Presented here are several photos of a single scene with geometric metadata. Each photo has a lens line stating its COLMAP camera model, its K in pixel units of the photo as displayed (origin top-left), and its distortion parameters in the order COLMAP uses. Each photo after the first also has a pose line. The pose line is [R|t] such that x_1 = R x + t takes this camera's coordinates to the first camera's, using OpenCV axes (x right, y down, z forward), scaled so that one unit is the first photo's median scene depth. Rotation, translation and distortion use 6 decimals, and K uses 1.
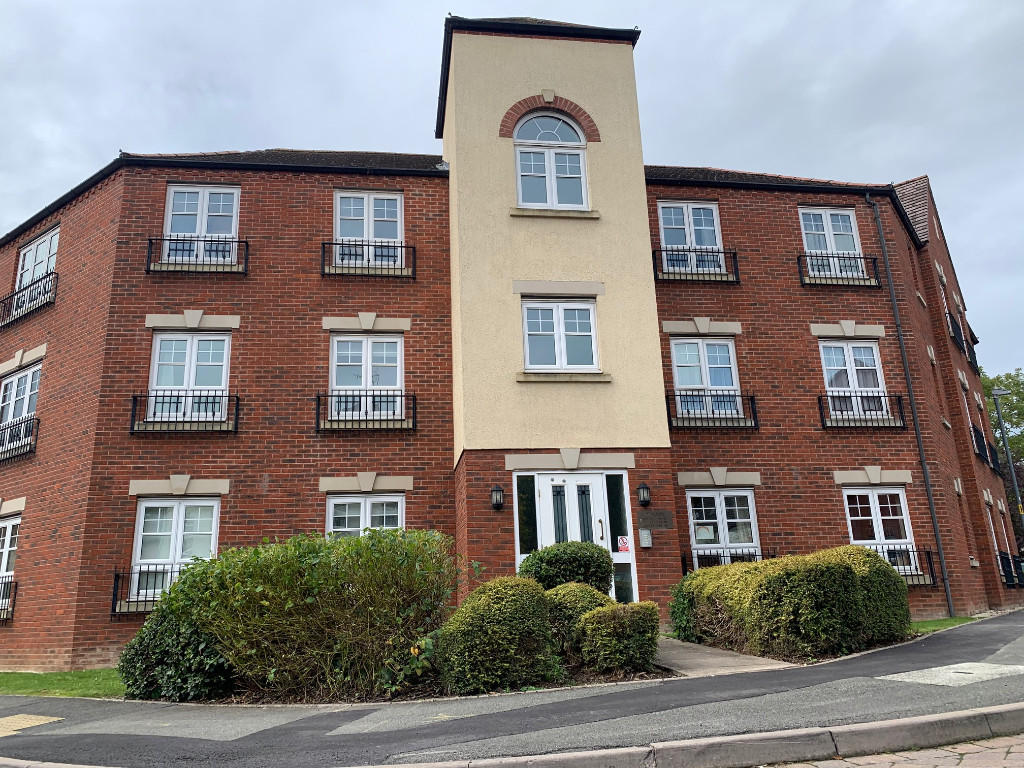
lens RADIAL K [[780.7, 0, 480.3], [0, 780.7, 387.9], [0, 0, 1]] dist [0.159225, -0.450161]
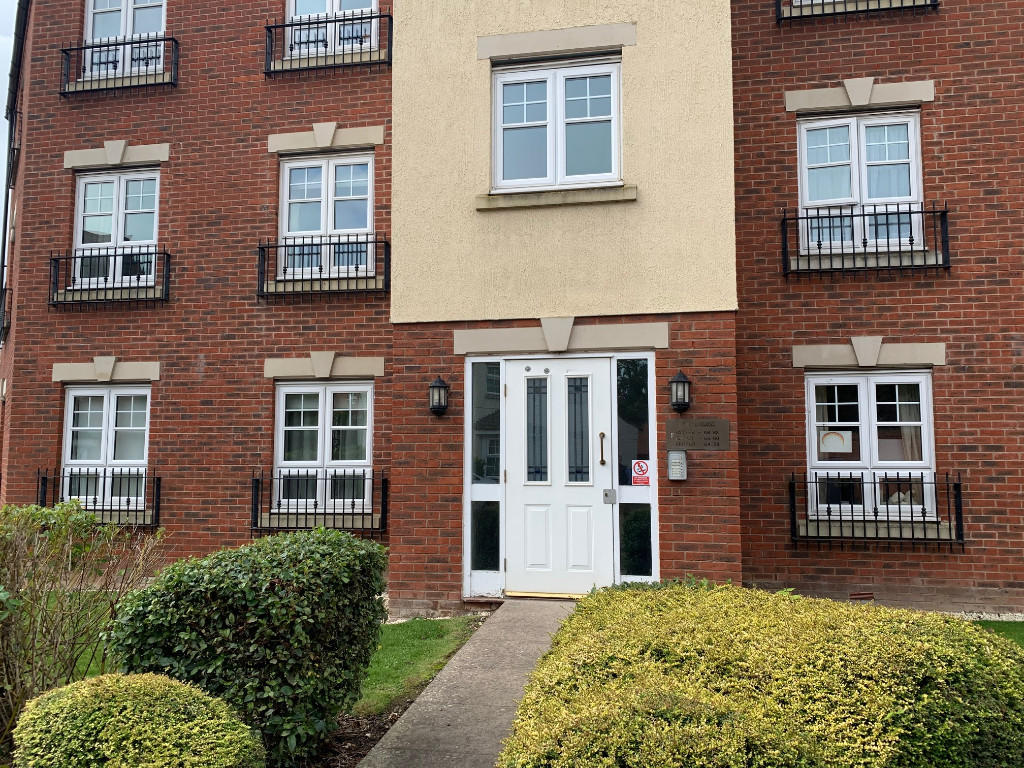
lens RADIAL K [[771.2, 0, 512.0], [0, 771.2, 384.0], [0, 0, 1]] dist [0.037801, -0.051534]
pose [[0.948743, 0.008820, -0.315925, 0.246919], [0.052384, 0.981395, 0.184713, 0.014184], [0.311677, -0.191795, 0.930630, 0.385267]]
